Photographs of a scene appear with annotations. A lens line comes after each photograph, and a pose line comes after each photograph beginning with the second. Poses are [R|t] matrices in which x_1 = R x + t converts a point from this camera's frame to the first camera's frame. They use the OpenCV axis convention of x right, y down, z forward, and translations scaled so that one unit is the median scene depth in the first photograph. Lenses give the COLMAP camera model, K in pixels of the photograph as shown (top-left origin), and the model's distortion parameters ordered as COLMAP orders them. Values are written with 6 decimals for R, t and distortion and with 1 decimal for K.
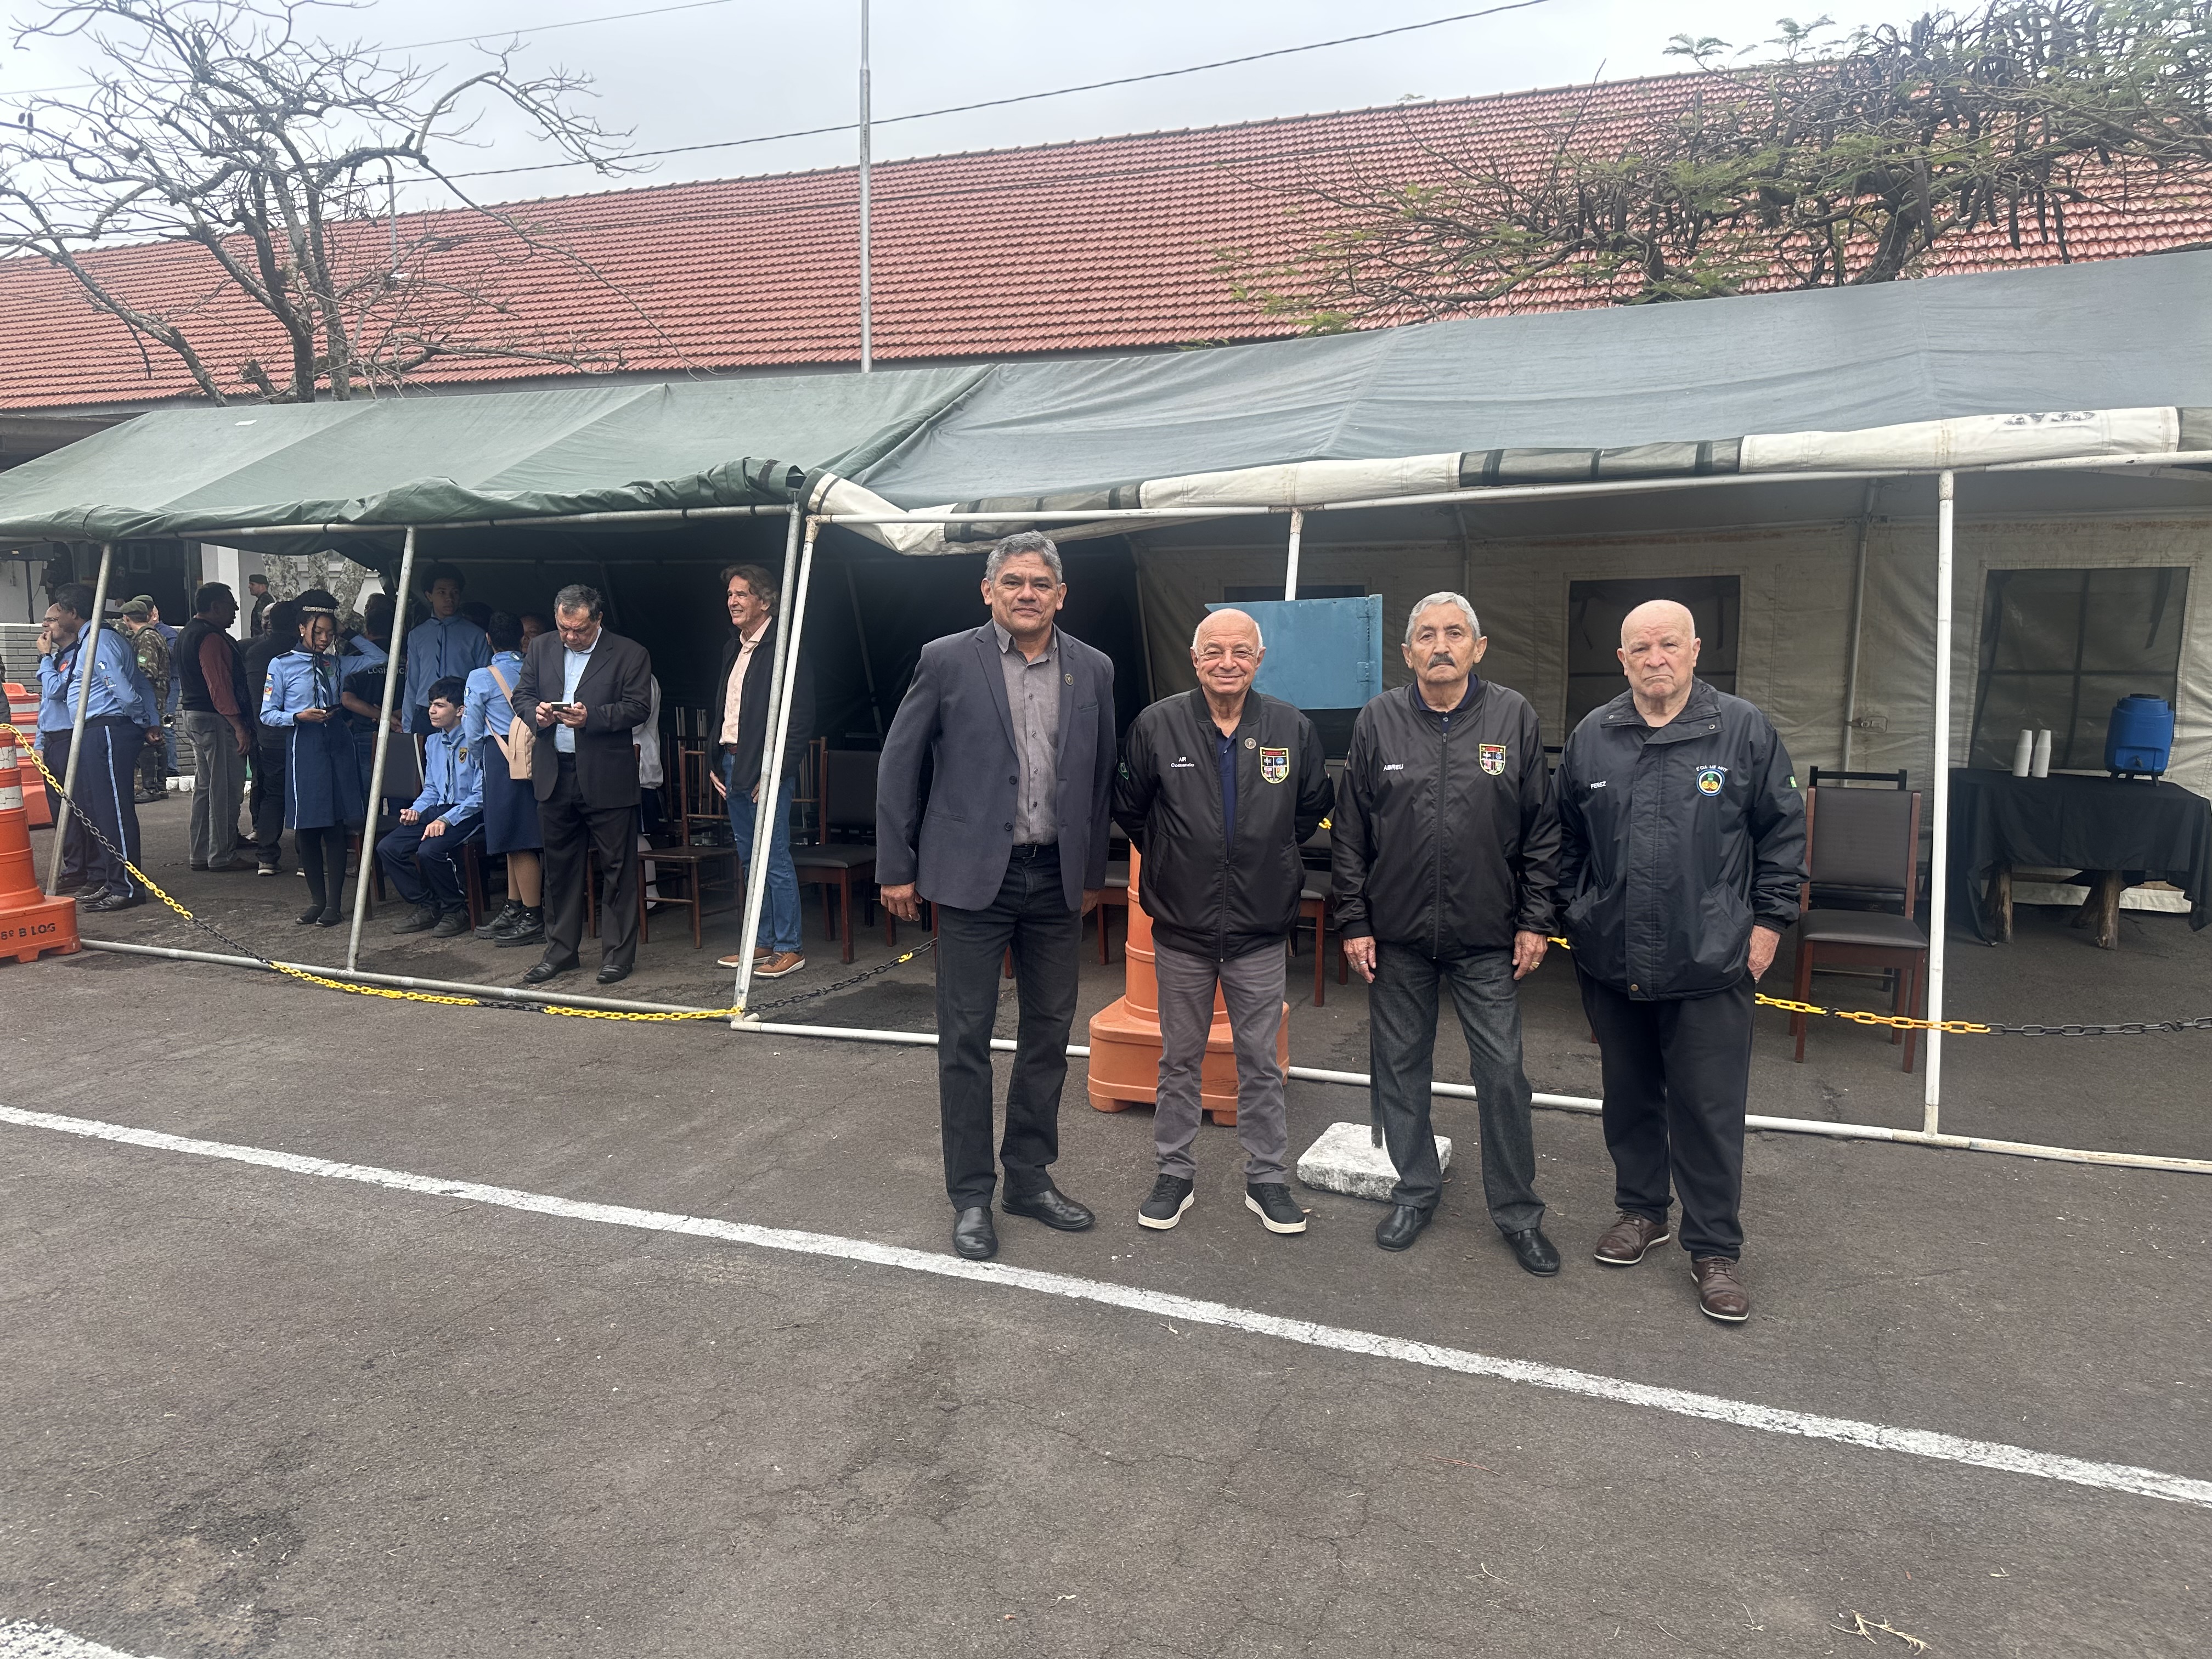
lens RADIAL K [[1499.8, 0, 1095.7], [0, 1499.8, 840.4], [0, 0, 1]] dist [0.033330, -0.054253]
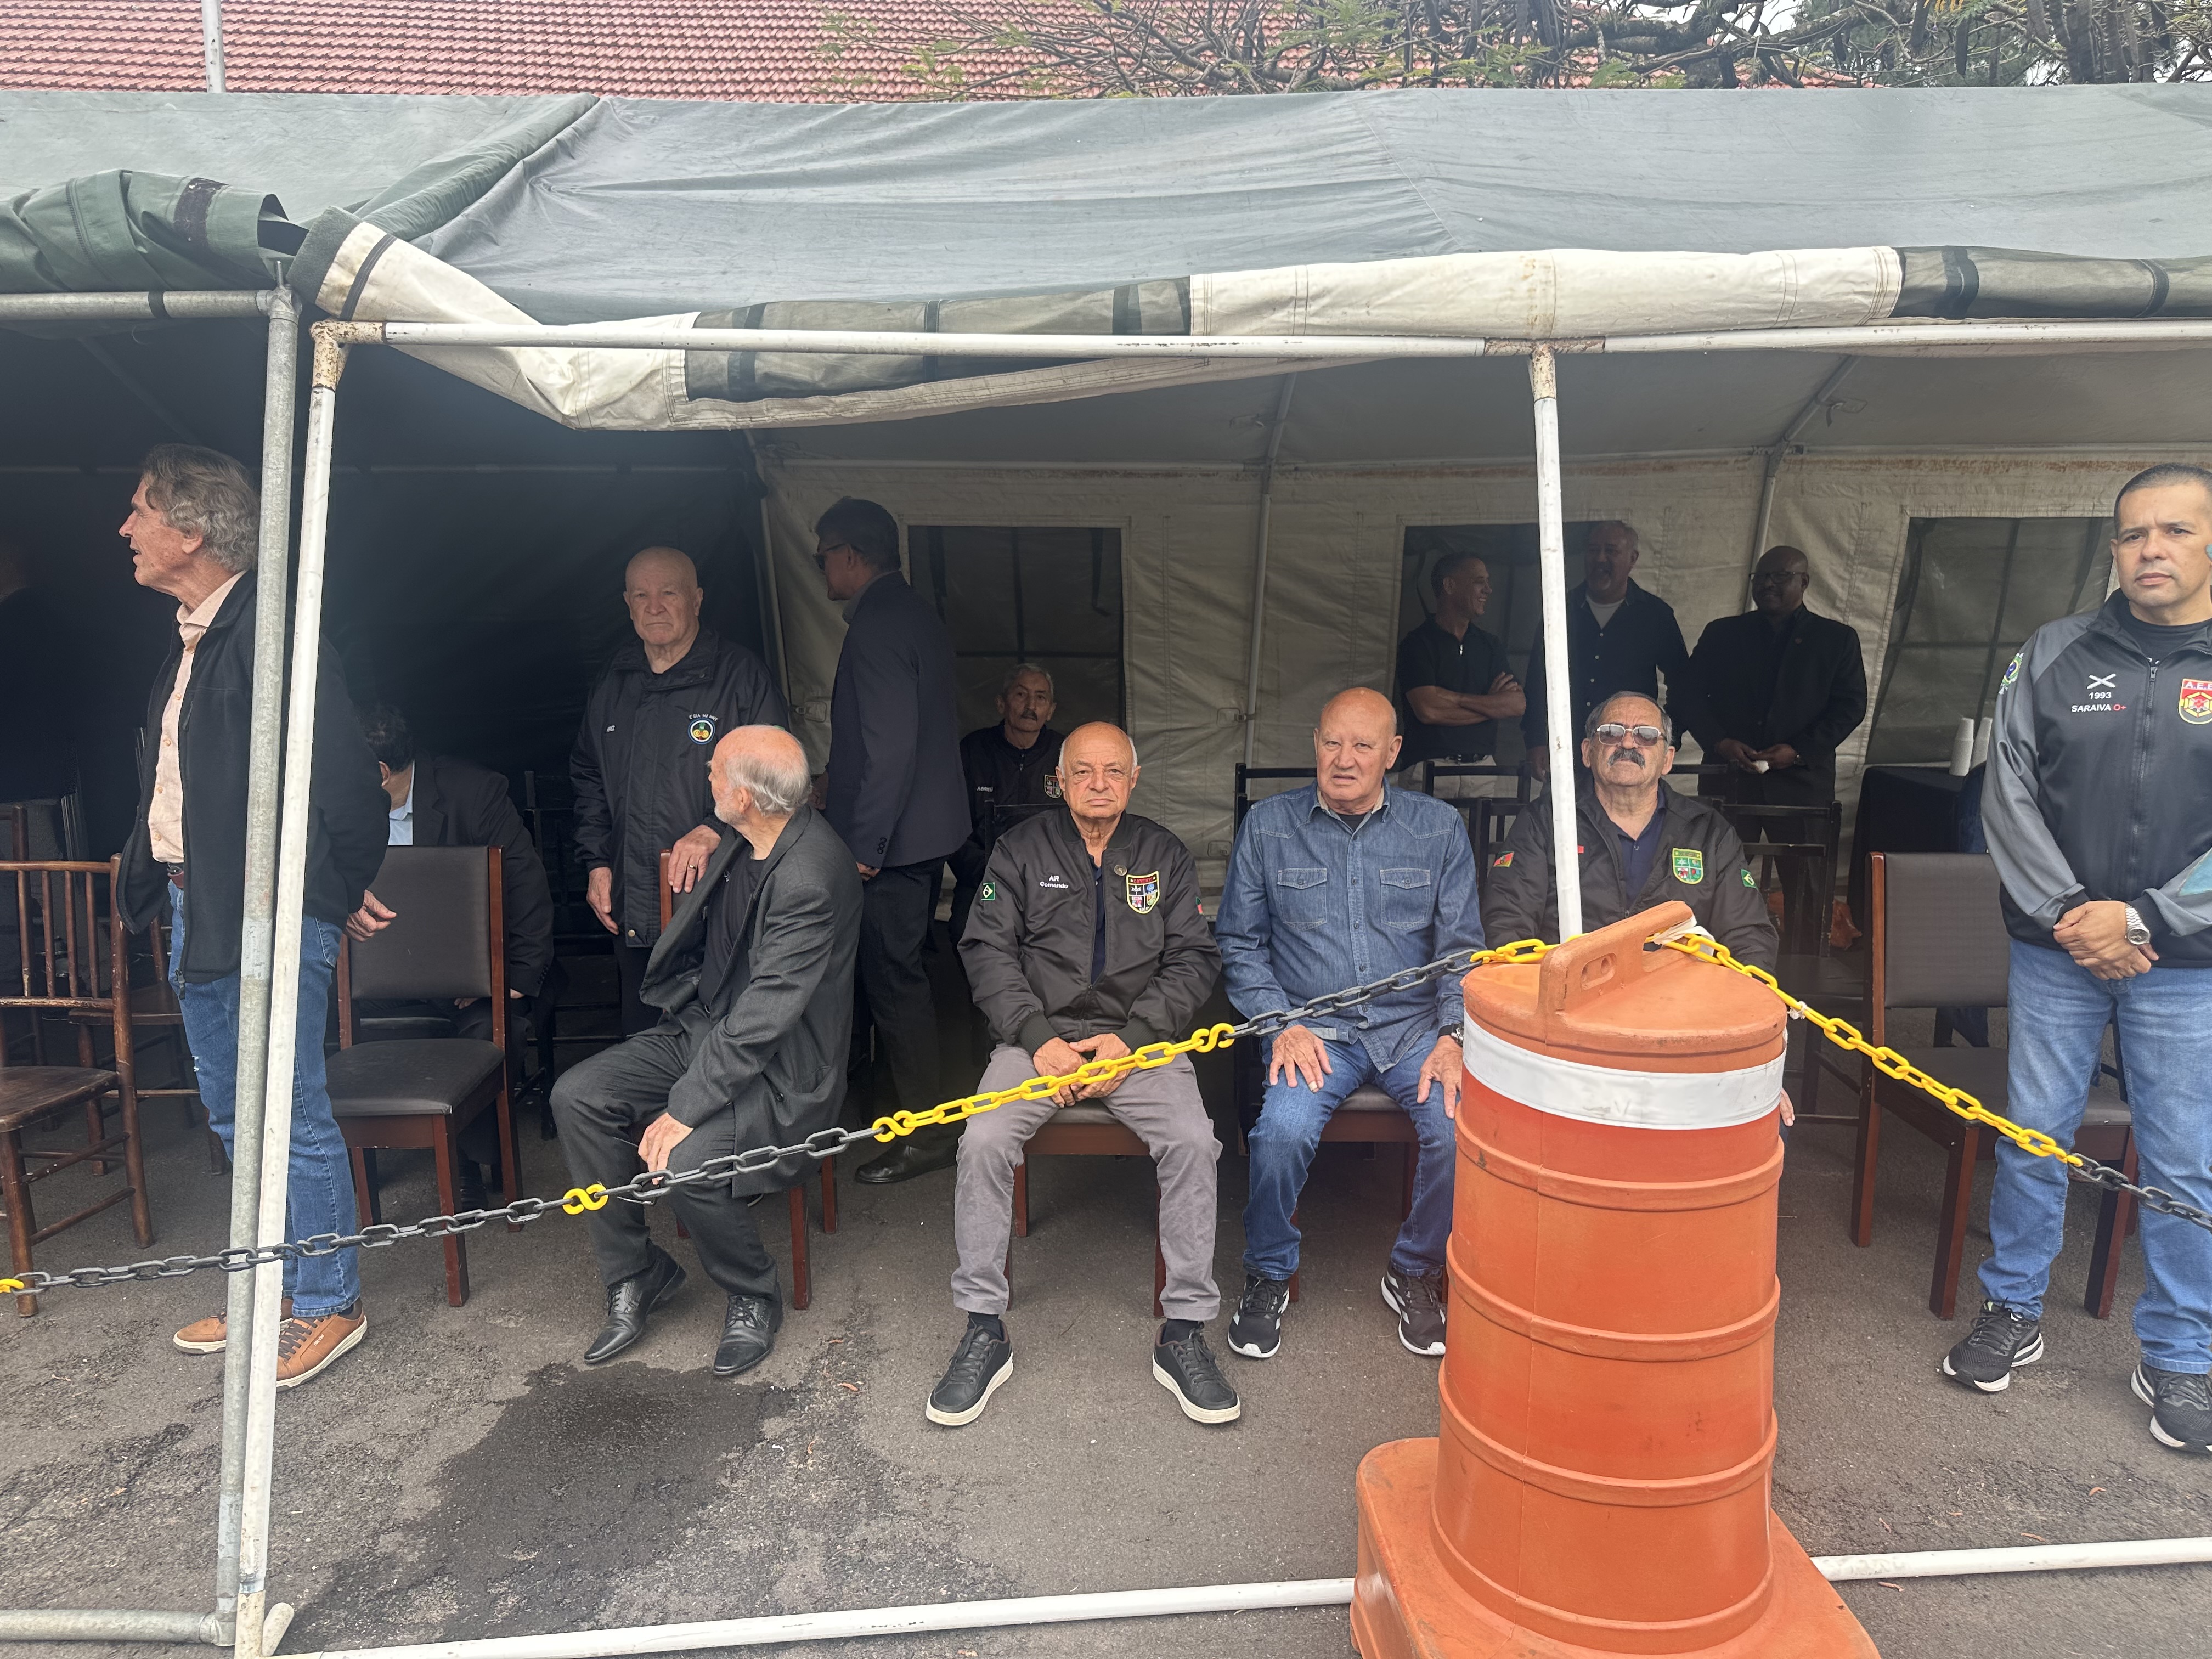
lens RADIAL K [[1559.1, 0, 1103.8], [0, 1559.1, 819.8], [0, 0, 1]] dist [-0.002002, -0.037805]
pose [[0.911711, -0.063180, 0.405944, -0.162903], [0.058703, 0.997999, 0.023484, -0.075674], [-0.406616, 0.002419, 0.913596, 0.498974]]
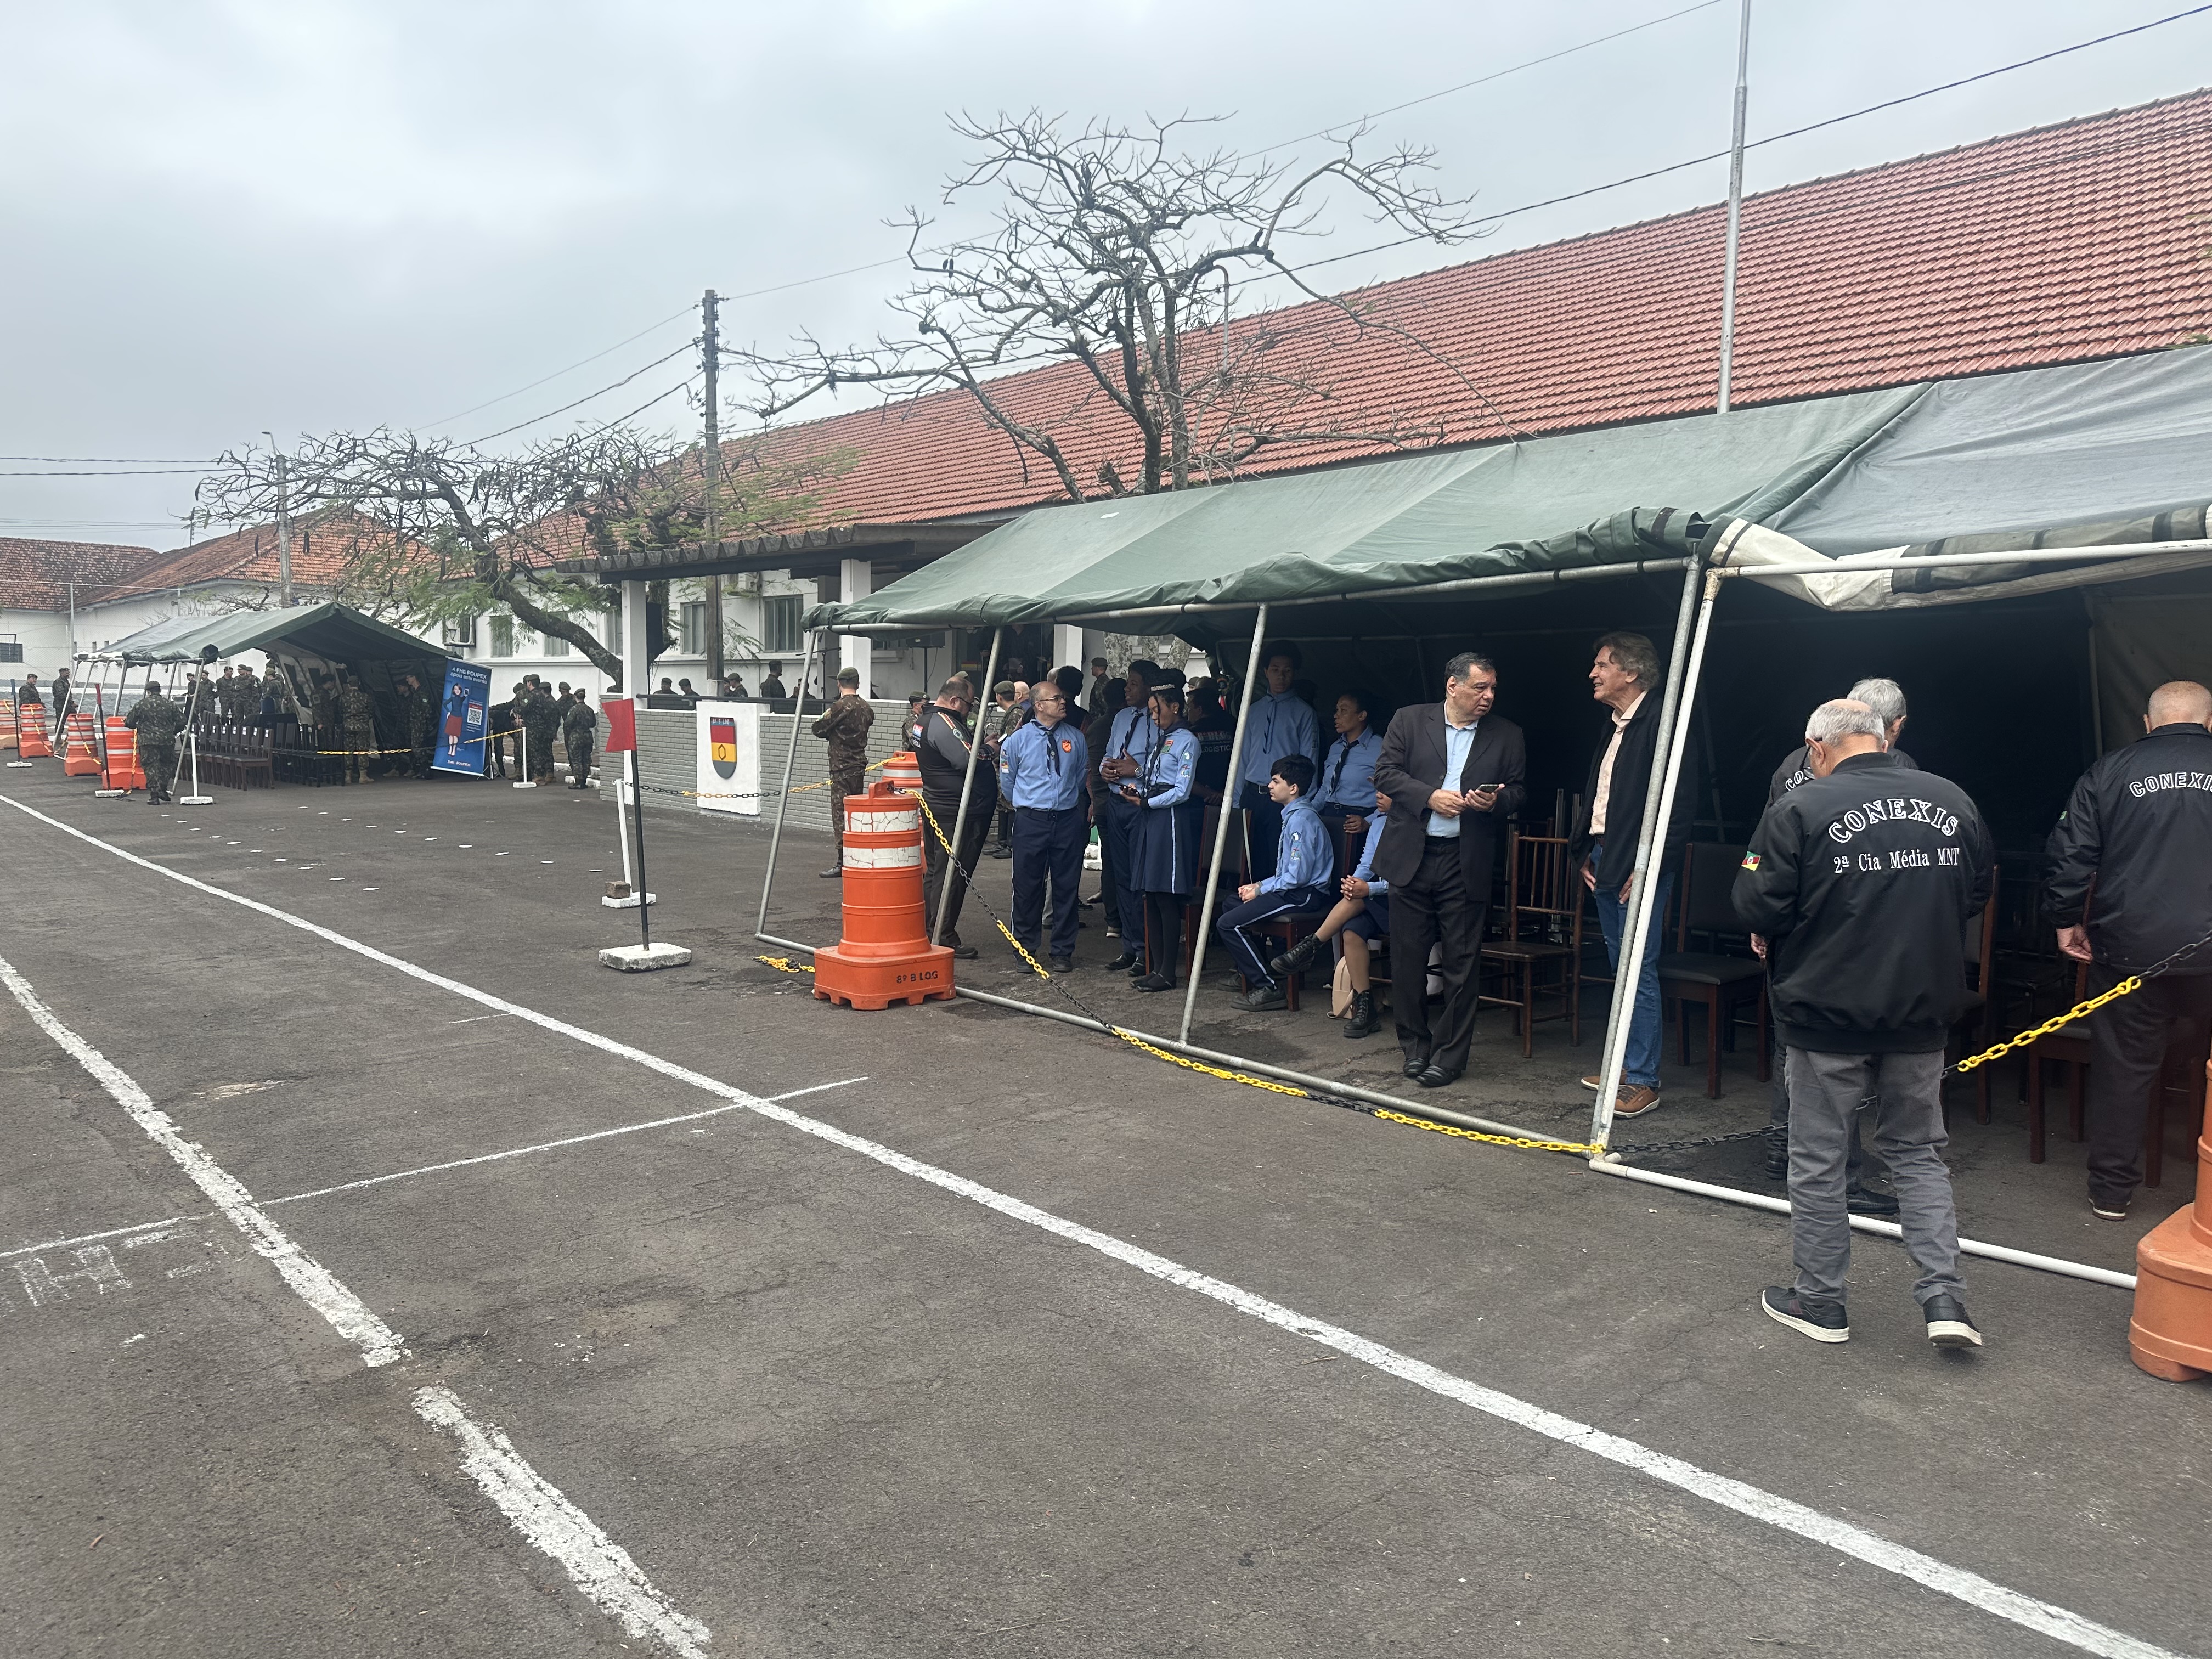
lens RADIAL K [[1489.5, 0, 1104.2], [0, 1489.5, 878.3], [0, 0, 1]] dist [0.006734, -0.030100]
pose [[0.883886, 0.053446, -0.464639, -0.085980], [-0.064700, 0.997870, -0.008297, -0.011650], [0.463206, 0.037396, 0.885461, 0.094891]]
